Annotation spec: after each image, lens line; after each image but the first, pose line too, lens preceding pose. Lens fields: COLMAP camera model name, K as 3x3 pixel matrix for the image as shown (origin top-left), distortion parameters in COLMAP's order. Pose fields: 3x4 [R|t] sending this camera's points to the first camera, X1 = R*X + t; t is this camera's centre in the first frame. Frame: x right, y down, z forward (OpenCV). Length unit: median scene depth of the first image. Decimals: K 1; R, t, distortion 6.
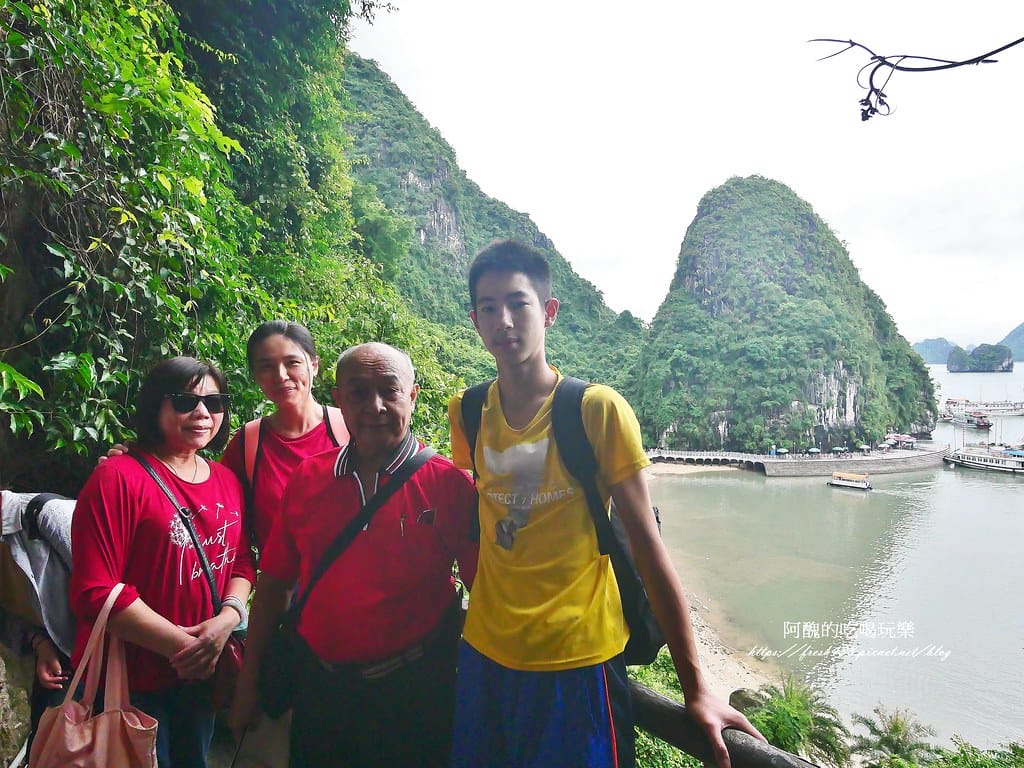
lens RADIAL K [[592.6, 0, 516.4], [0, 592.6, 383.5], [0, 0, 1]] dist [-0.001989, -0.000289]
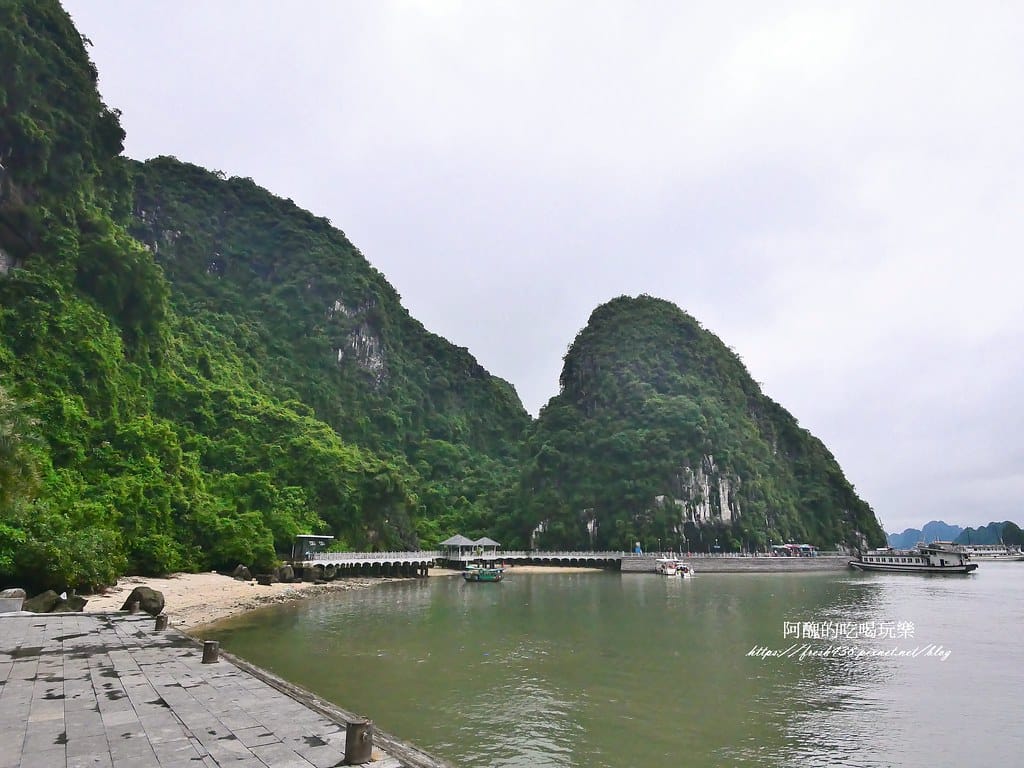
lens RADIAL K [[592.6, 0, 514.3], [0, 592.6, 381.2], [0, 0, 1]] dist [-0.001989, -0.000289]
pose [[0.997034, -0.000749, -0.076960, 0.296885], [-0.022568, 0.953148, -0.301661, 0.141448], [0.073580, 0.302503, 0.950304, 0.022477]]
